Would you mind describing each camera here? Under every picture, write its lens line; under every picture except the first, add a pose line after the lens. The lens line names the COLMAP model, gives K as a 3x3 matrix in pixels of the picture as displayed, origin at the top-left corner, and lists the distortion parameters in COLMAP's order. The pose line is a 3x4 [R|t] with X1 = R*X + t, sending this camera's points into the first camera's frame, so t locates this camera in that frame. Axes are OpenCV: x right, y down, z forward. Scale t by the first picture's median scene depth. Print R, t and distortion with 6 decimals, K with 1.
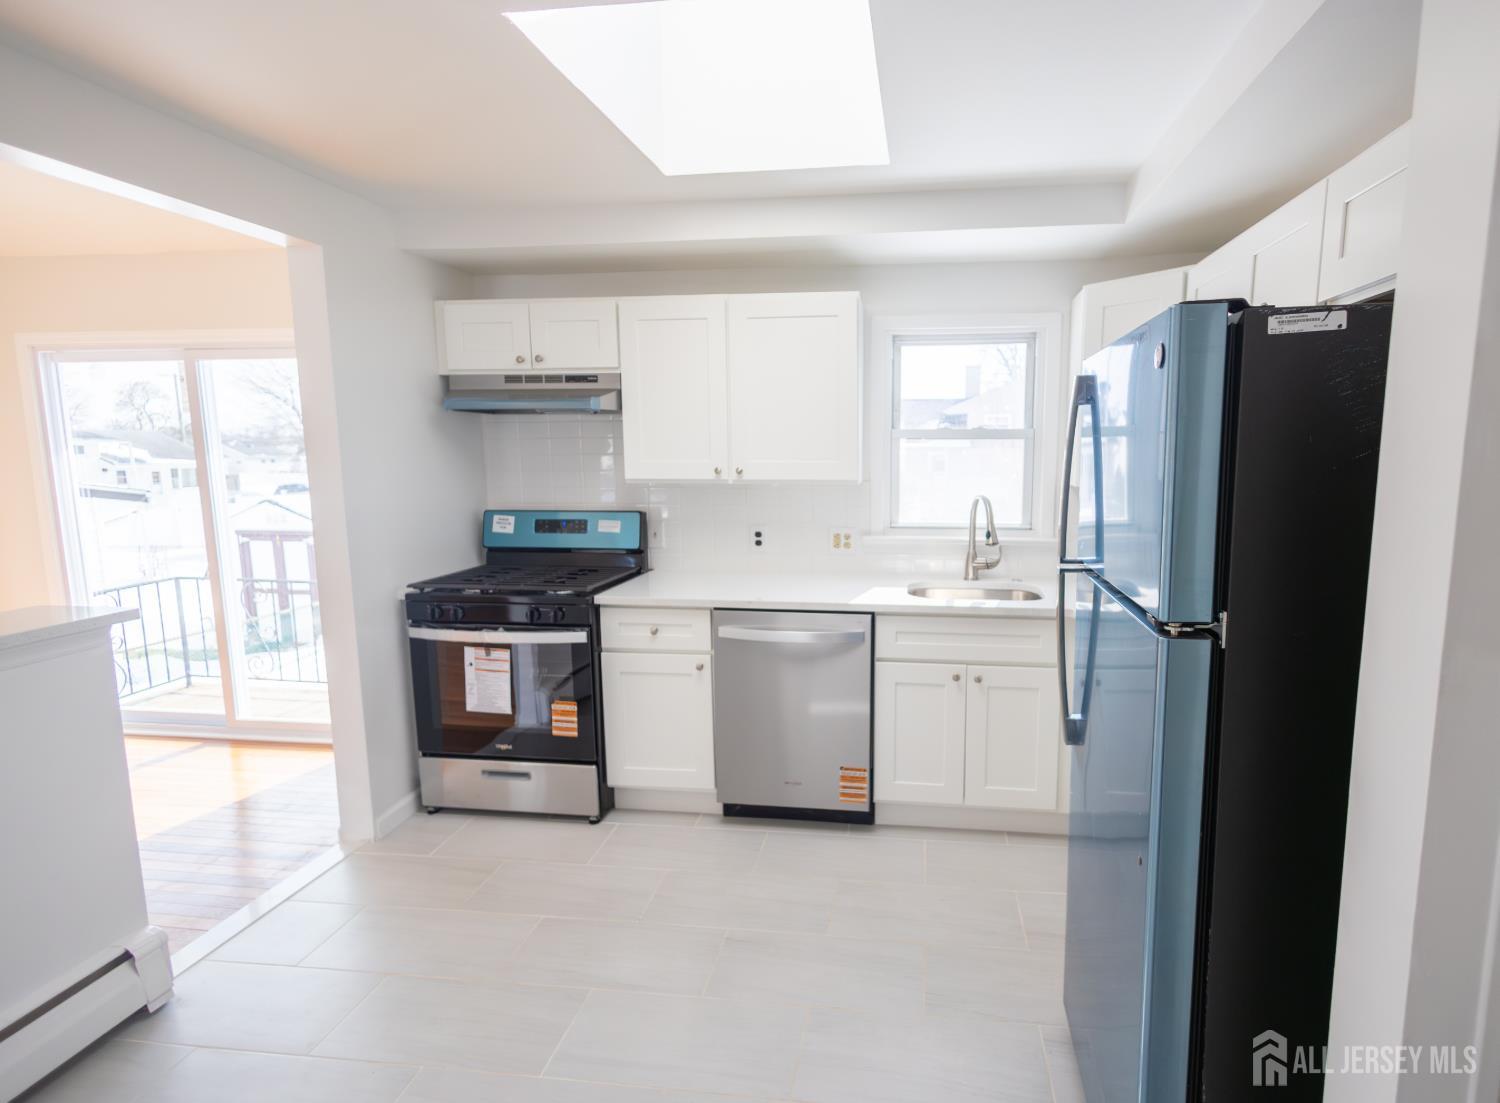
lens RADIAL K [[768.4, 0, 828.3], [0, 768.4, 551.8], [0, 0, 1]] dist [0.003892, -0.000184]
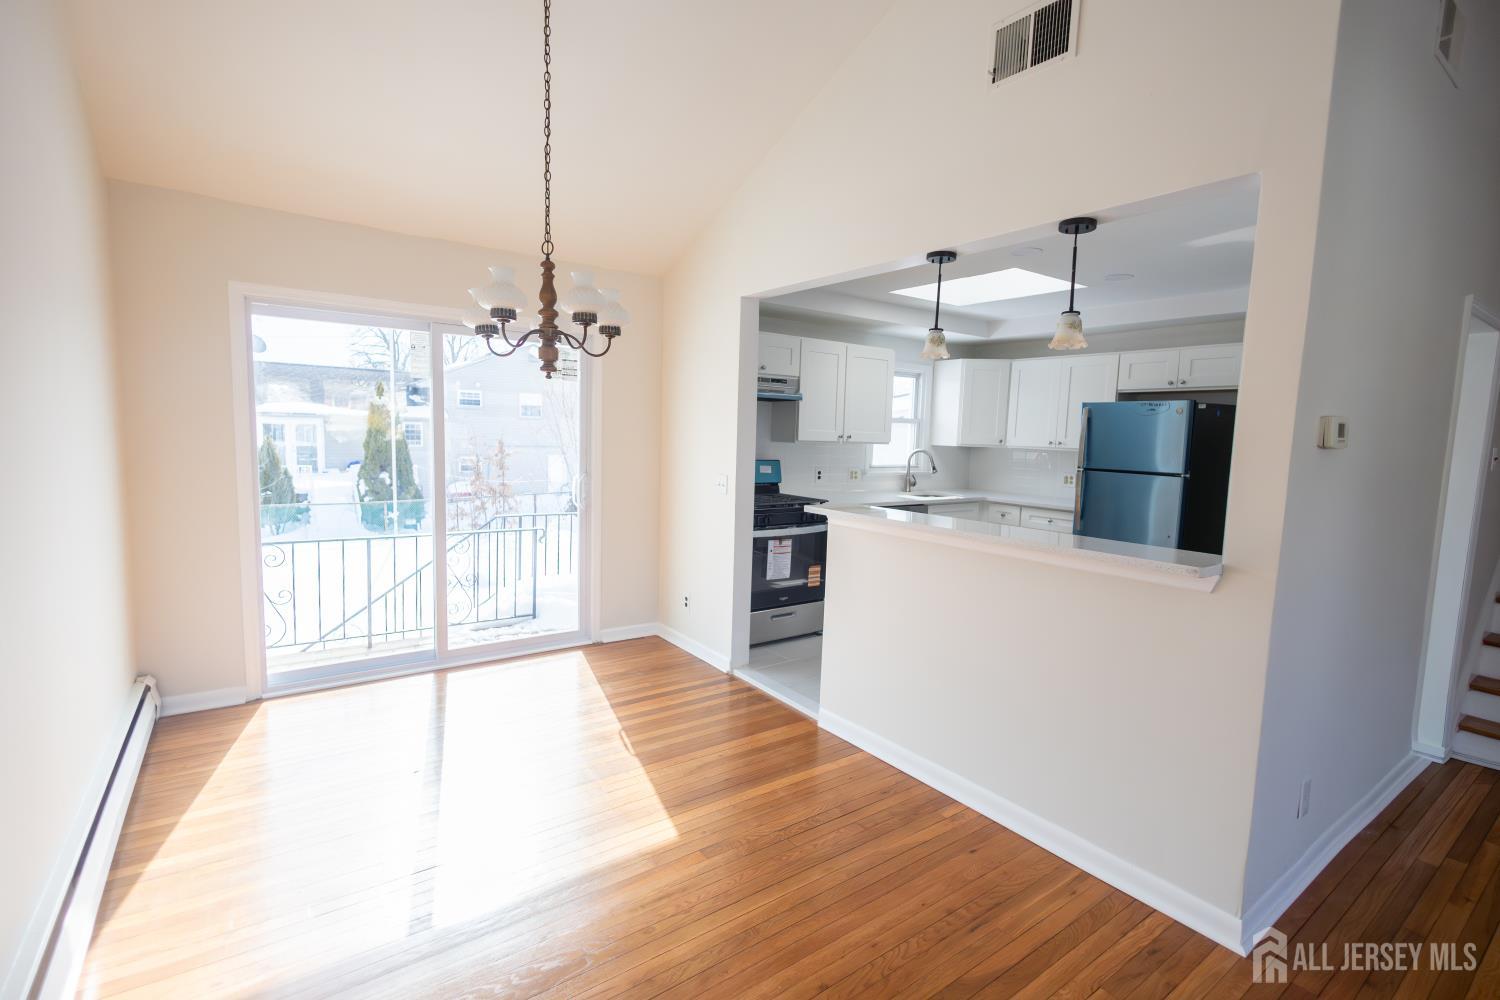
lens RADIAL K [[698.7, 0, 750.0], [0, 698.7, 500.0], [0, 0, 1]] dist [0.006996, 0.000443]
pose [[0.730598, -0.046378, 0.681231, -1.475088], [0.061671, 0.998095, 0.001809, 0.030589], [-0.680017, 0.040691, 0.732067, -0.075260]]
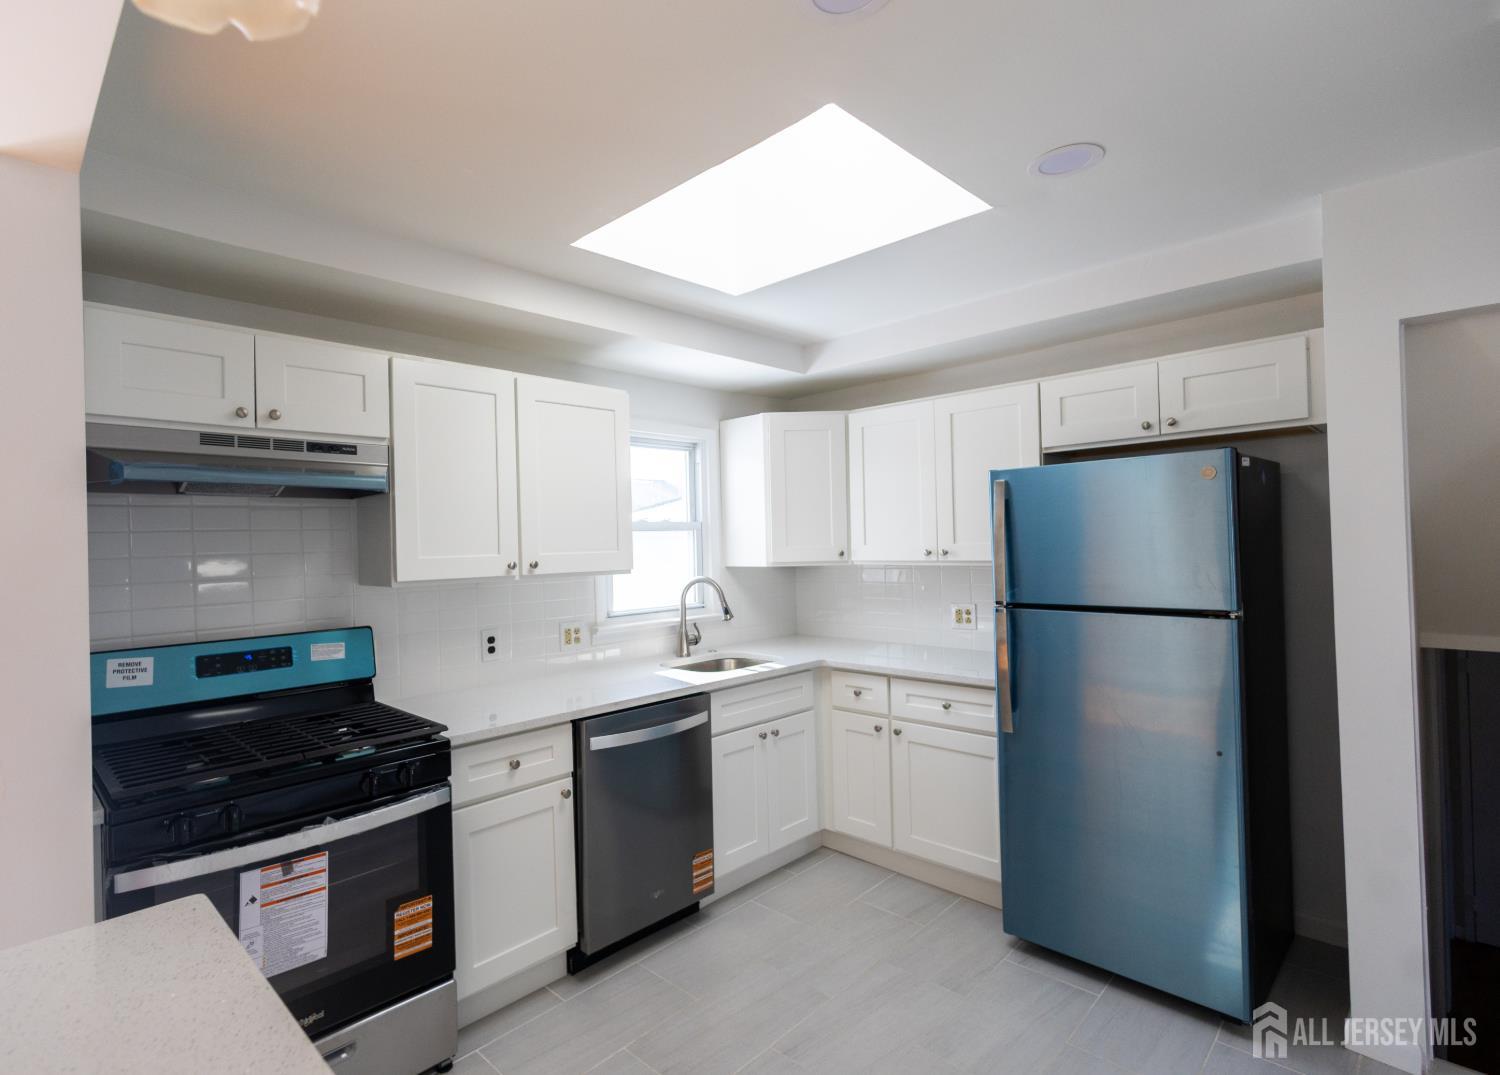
lens RADIAL K [[746.1, 0, 698.7], [0, 746.1, 535.7], [0, 0, 1]] dist [0.003881, 0.000608]
pose [[0.622553, -0.006367, 0.782552, -0.680990], [0.128826, 0.987159, -0.094454, -0.032711], [-0.771901, 0.159615, 0.615379, 0.319380]]
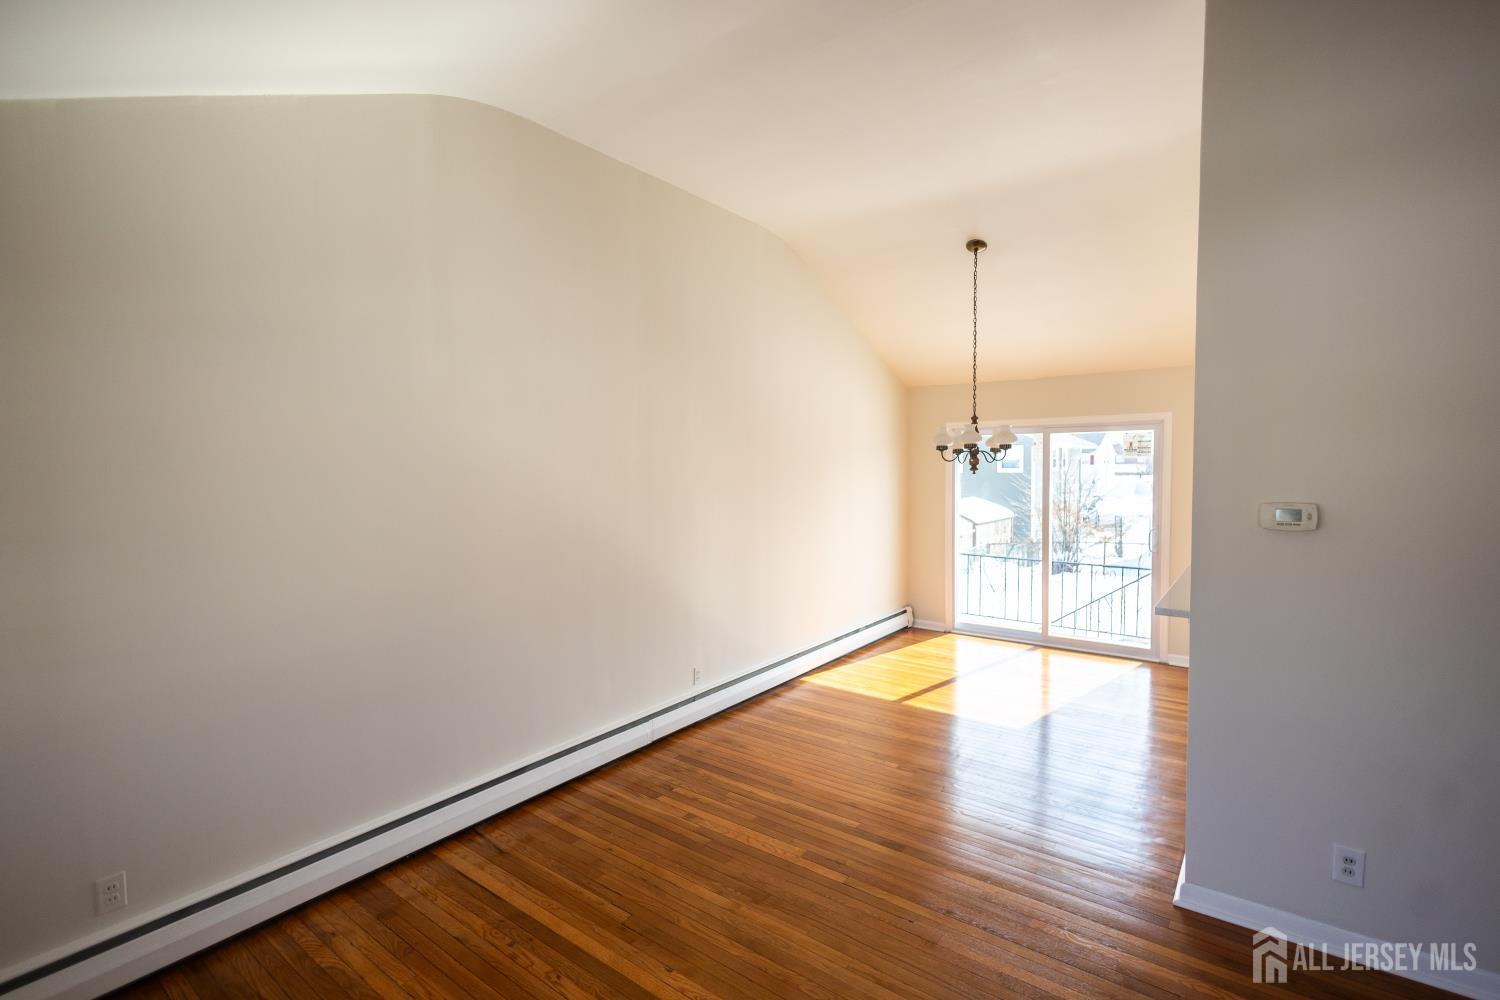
lens RADIAL K [[698.7, 0, 750.0], [0, 698.7, 500.0], [0, 0, 1]] dist [0.006996, 0.000443]
pose [[0.867884, 0.020709, -0.496334, -0.750647], [-0.057976, 0.996525, -0.059798, 0.060441], [0.493372, 0.080673, 0.866069, -0.942139]]
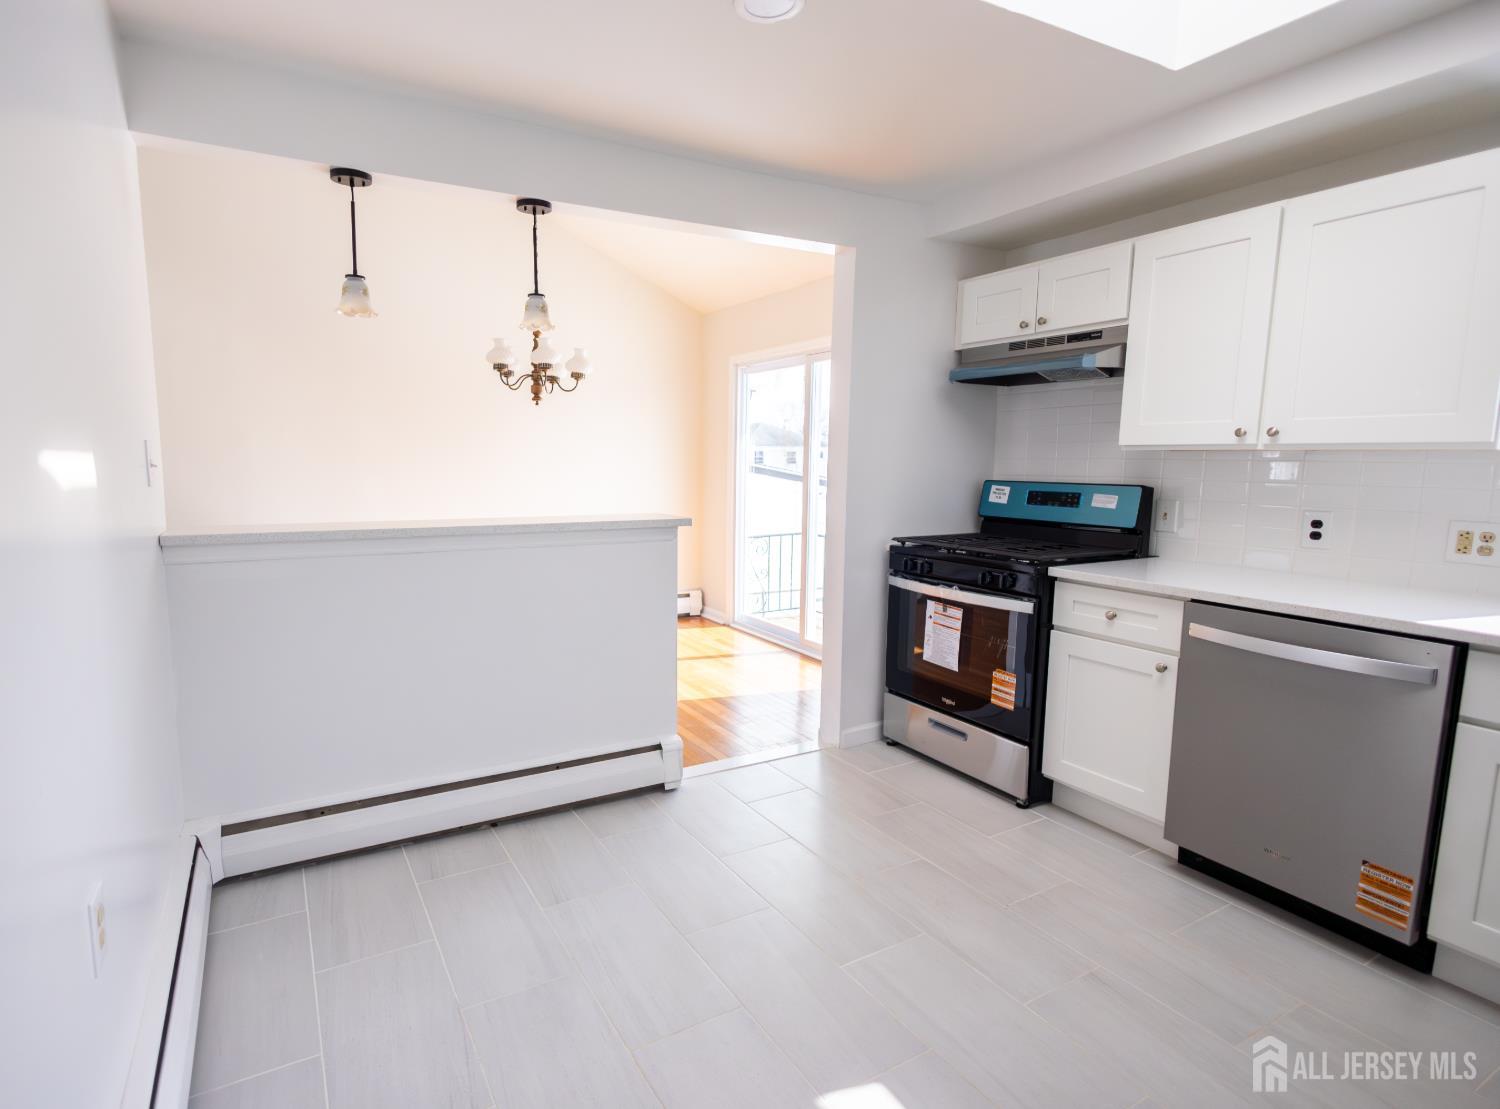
lens RADIAL K [[761.7, 0, 663.5], [0, 761.7, 554.6], [0, 0, 1]] dist [0.001622, -0.000874]
pose [[0.560042, 0.111024, -0.820991, 0.181375], [-0.115975, 0.991728, 0.055001, 0.043715], [0.820306, 0.064411, 0.568286, 0.085704]]
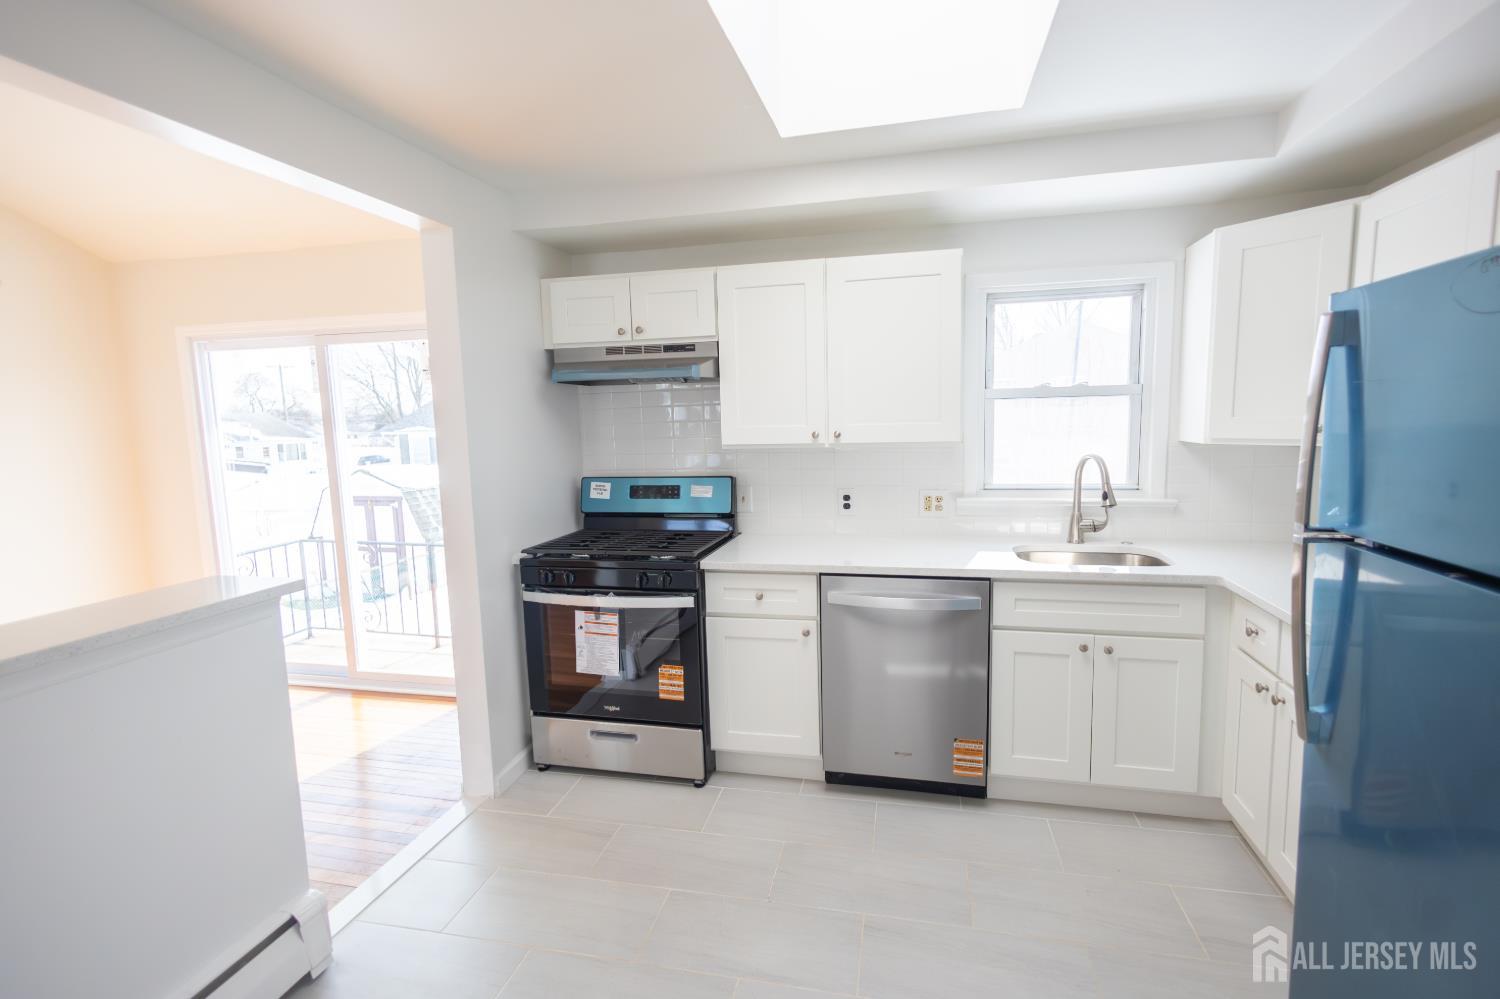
lens RADIAL K [[698.7, 0, 750.0], [0, 698.7, 499.5], [0, 0, 1]] dist [0.006996, 0.000443]
pose [[0.993828, -0.010548, -0.110429, -0.130637], [0.008967, 0.999850, -0.014808, -0.008781], [0.110569, 0.013726, 0.993774, 0.089571]]
